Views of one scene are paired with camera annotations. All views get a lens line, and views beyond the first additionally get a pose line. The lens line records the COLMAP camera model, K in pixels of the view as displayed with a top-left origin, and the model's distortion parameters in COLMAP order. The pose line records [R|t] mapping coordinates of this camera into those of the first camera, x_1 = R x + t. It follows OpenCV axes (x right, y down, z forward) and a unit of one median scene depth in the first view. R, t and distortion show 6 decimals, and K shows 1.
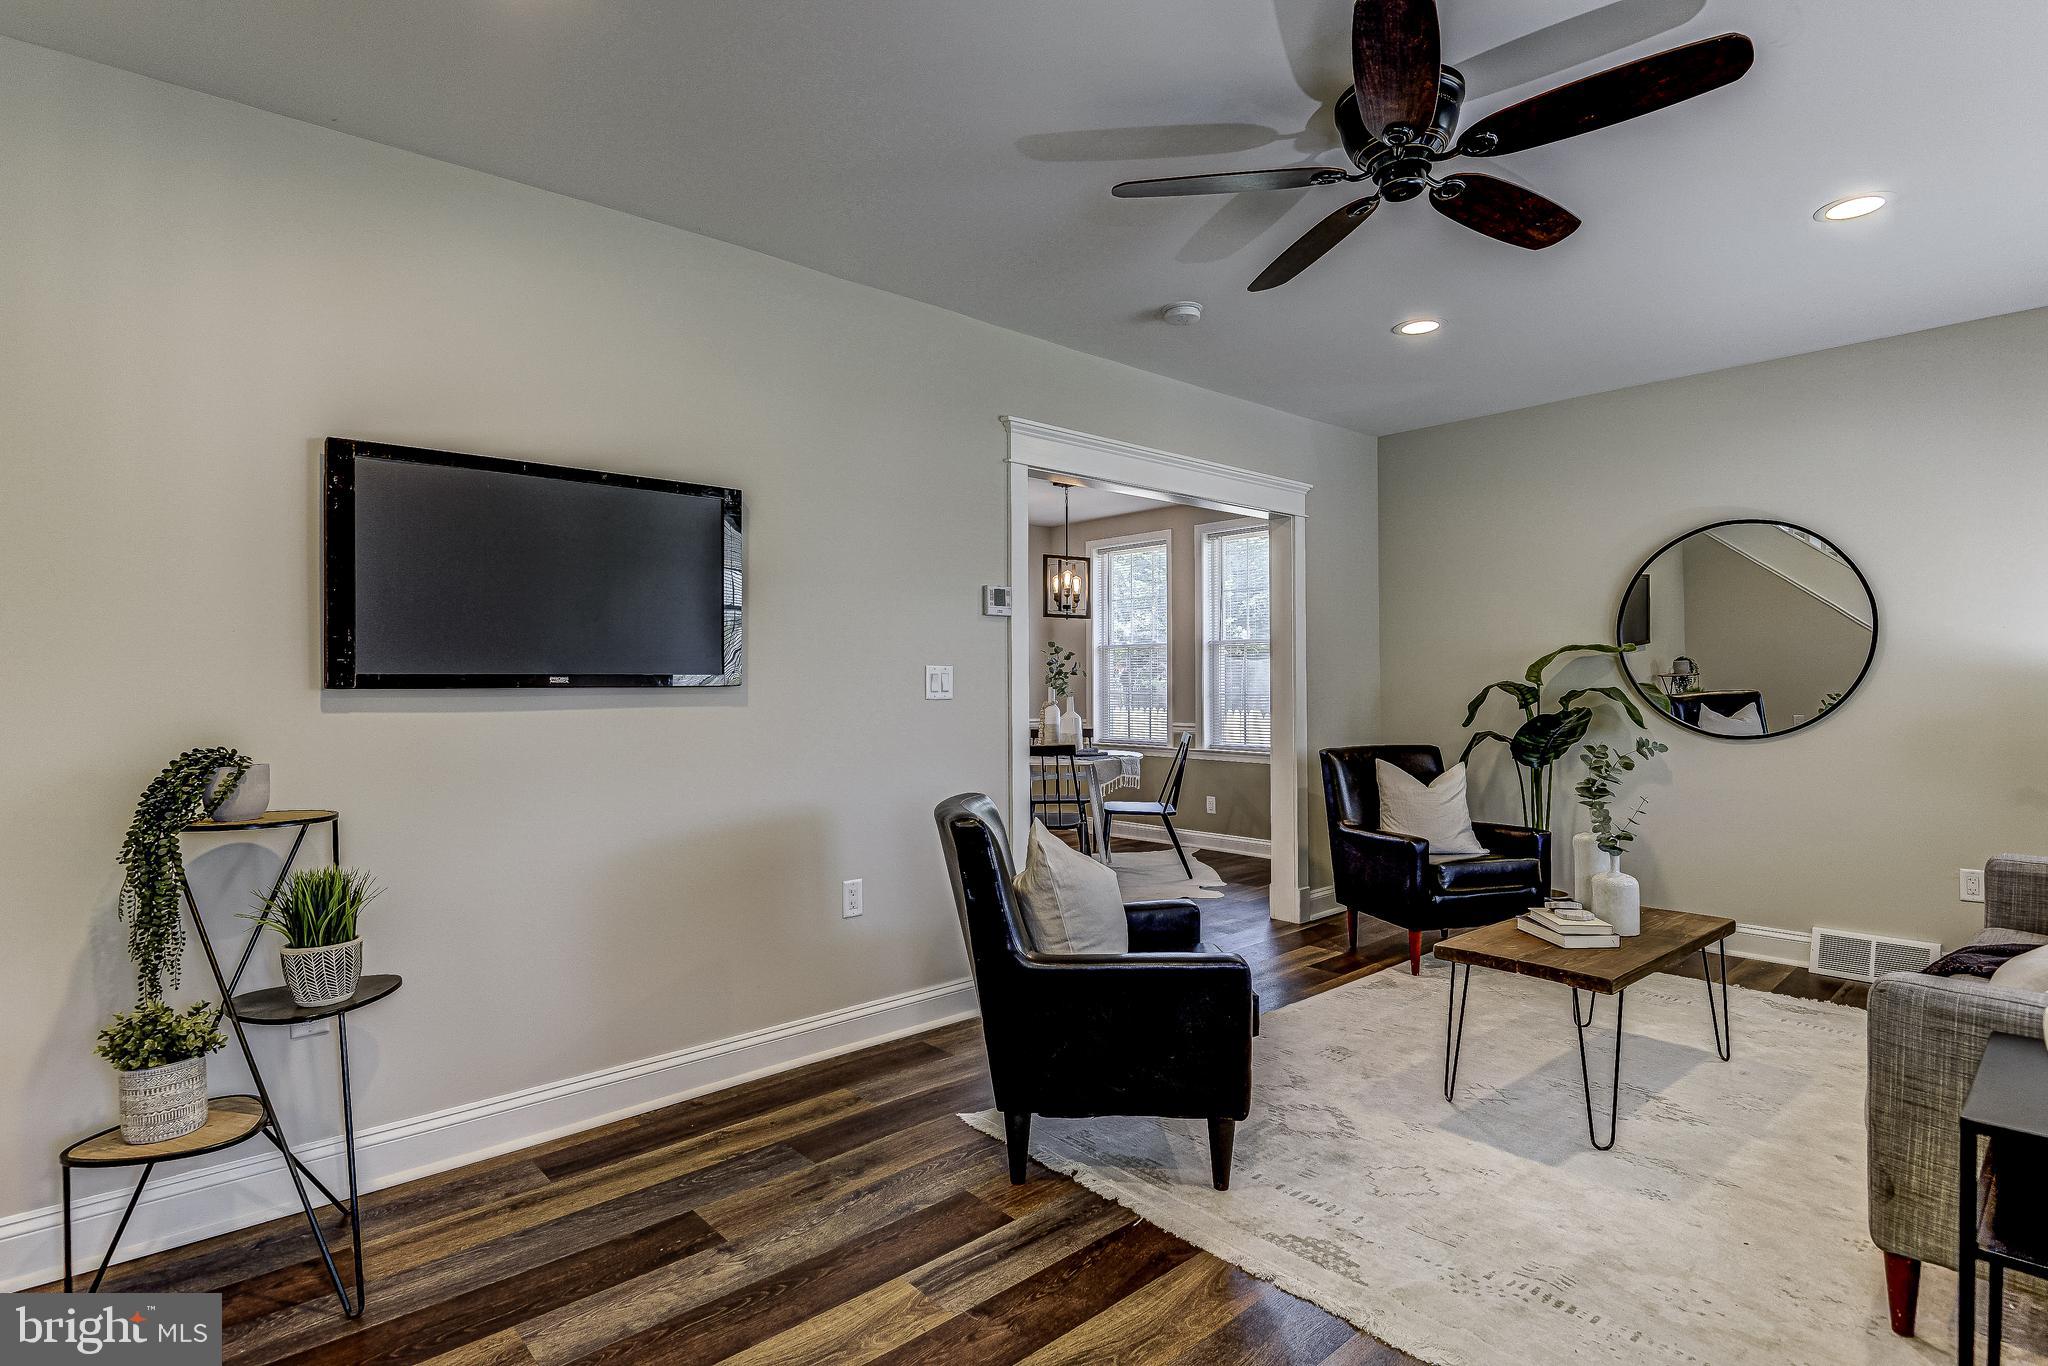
lens RADIAL K [[1018.1, 0, 1017.1], [0, 1018.1, 685.8], [0, 0, 1]] dist [-0.005311, -0.009619]
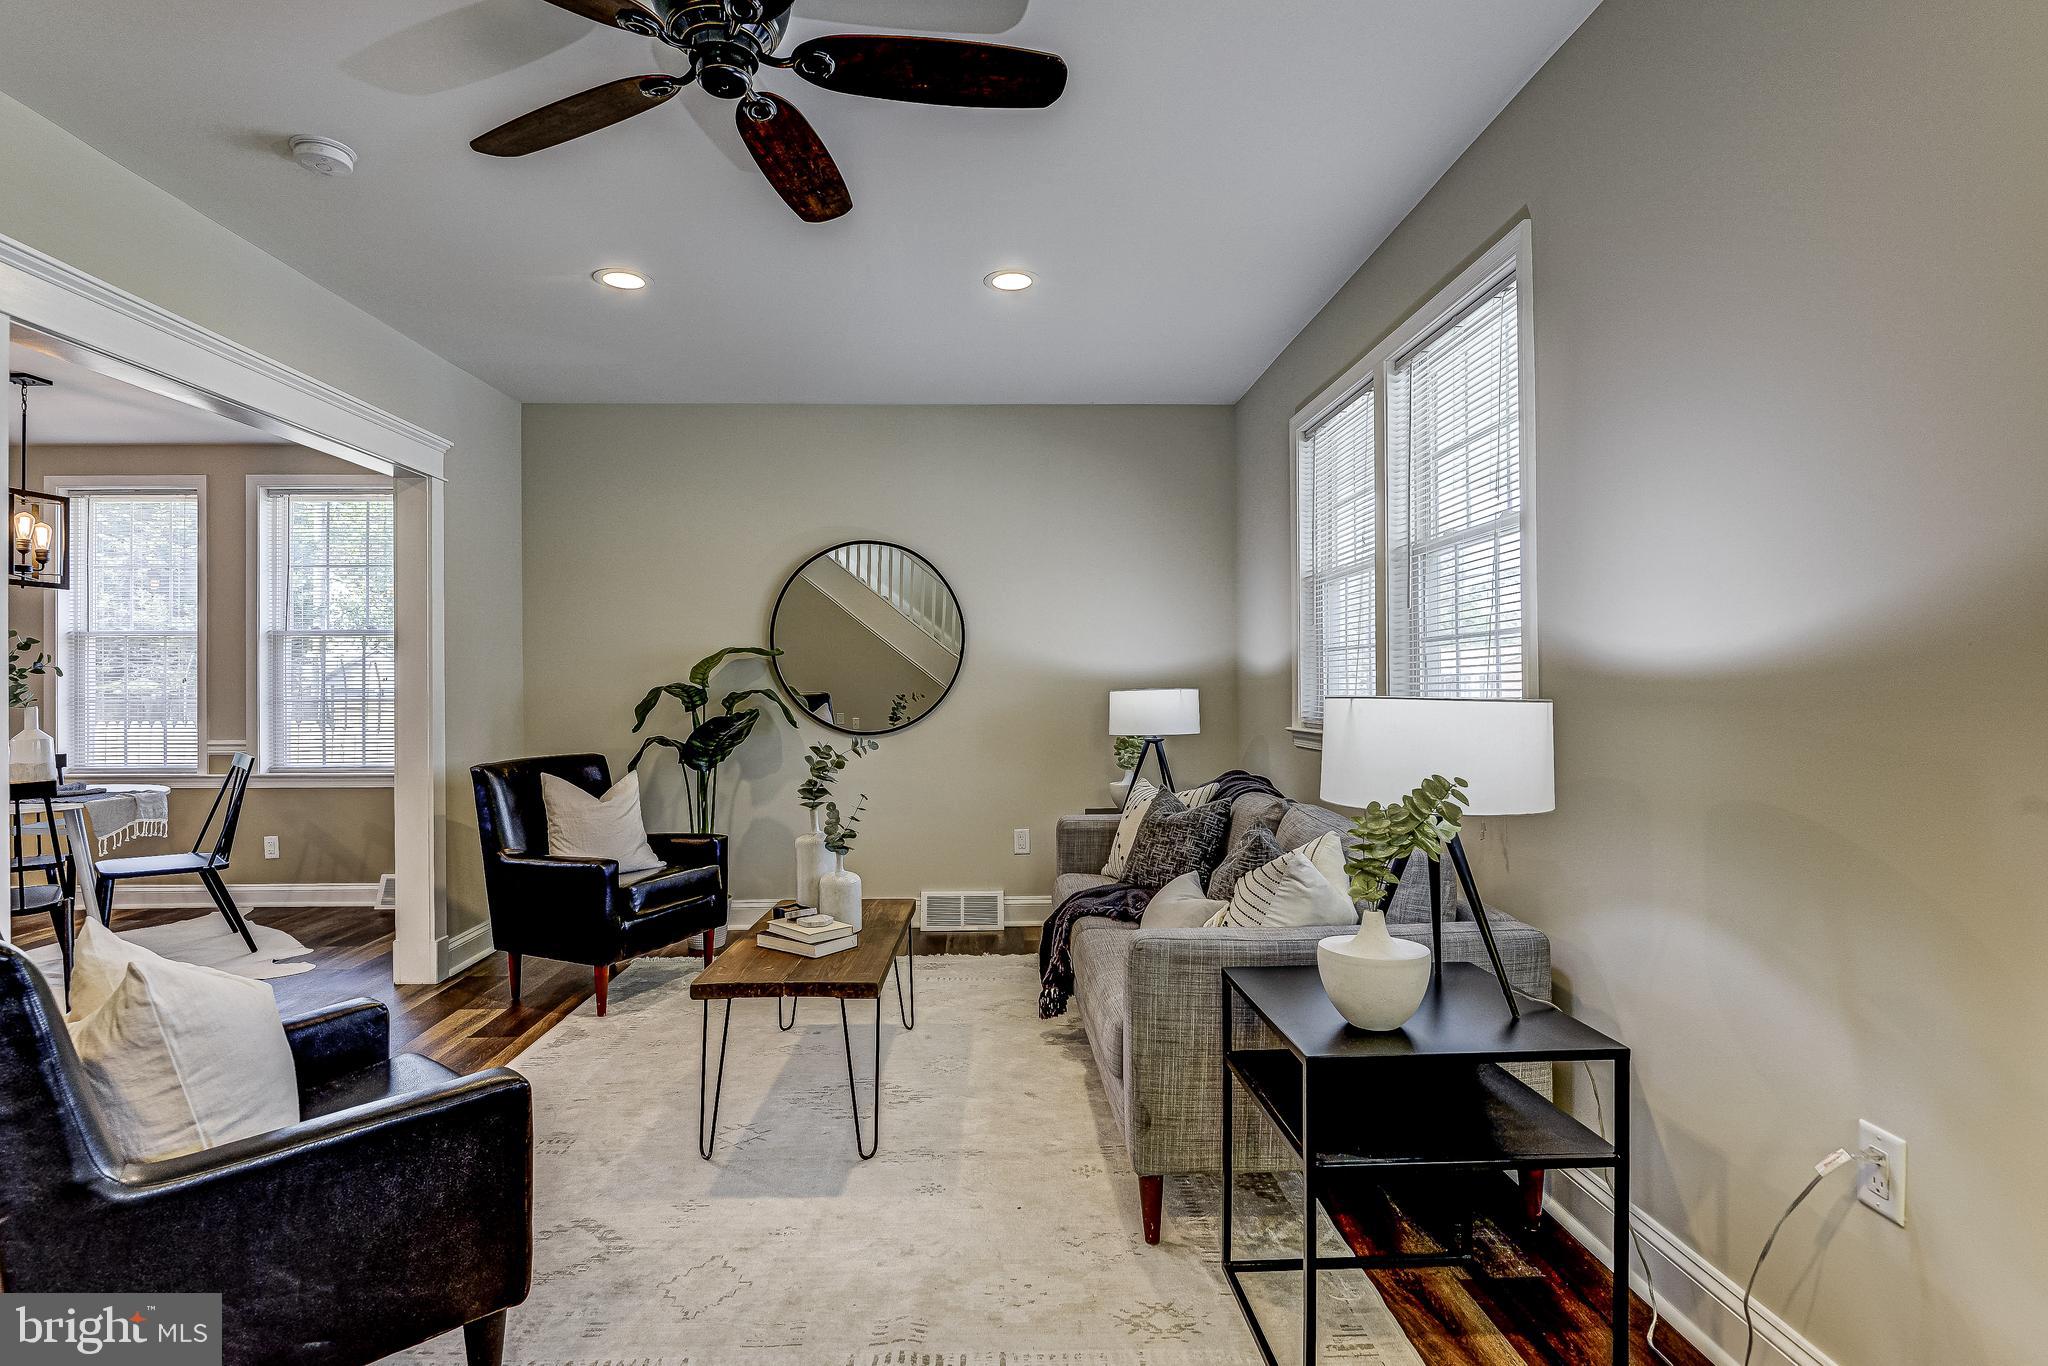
lens RADIAL K [[1018.1, 0, 1022.4], [0, 1018.1, 682.3], [0, 0, 1]] dist [-0.005311, -0.009619]
pose [[0.642312, 0.002902, 0.766438, -0.049467], [0.003526, 0.999971, -0.006741, 0.002755], [-0.766435, 0.007032, 0.642283, 0.152257]]
